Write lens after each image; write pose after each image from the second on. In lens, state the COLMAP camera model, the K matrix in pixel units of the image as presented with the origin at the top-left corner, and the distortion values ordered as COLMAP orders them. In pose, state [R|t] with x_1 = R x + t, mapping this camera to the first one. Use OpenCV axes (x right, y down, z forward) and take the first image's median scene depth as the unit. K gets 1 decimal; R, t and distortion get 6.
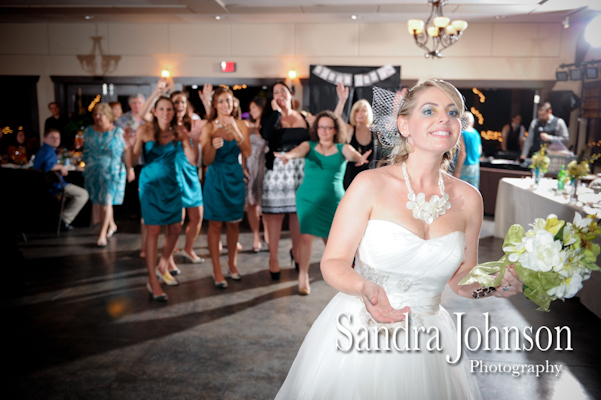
lens RADIAL K [[543.3, 0, 314.5], [0, 543.3, 207.1], [0, 0, 1]] dist [0.007986, -0.011977]
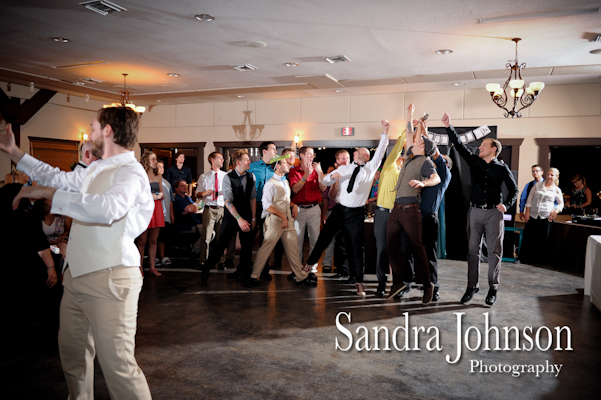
lens RADIAL K [[482.6, 0, 305.4], [0, 482.6, 200.1], [0, 0, 1]] dist [-0.021552, -0.014214]
pose [[0.942944, 0.020652, -0.332310, 0.121314], [-0.059010, 0.992640, -0.105755, 0.005546], [0.327680, 0.119331, 0.937223, 0.013603]]
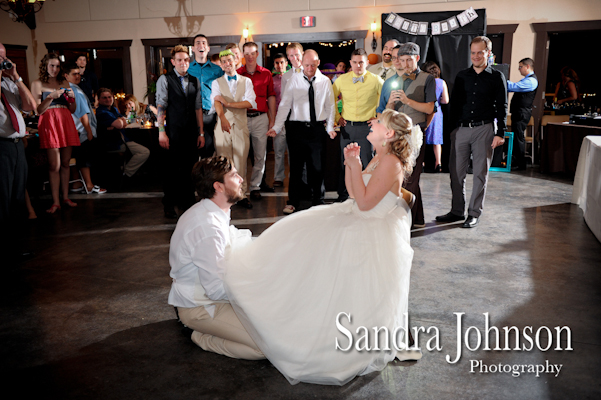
lens RADIAL K [[578.0, 0, 310.4], [0, 578.0, 207.2], [0, 0, 1]] dist [0.021407, 0.000000]
pose [[0.965218, 0.030566, -0.259653, 0.139902], [-0.017140, 0.998404, 0.053817, 0.014981], [0.260884, -0.047495, 0.964201, 0.004410]]
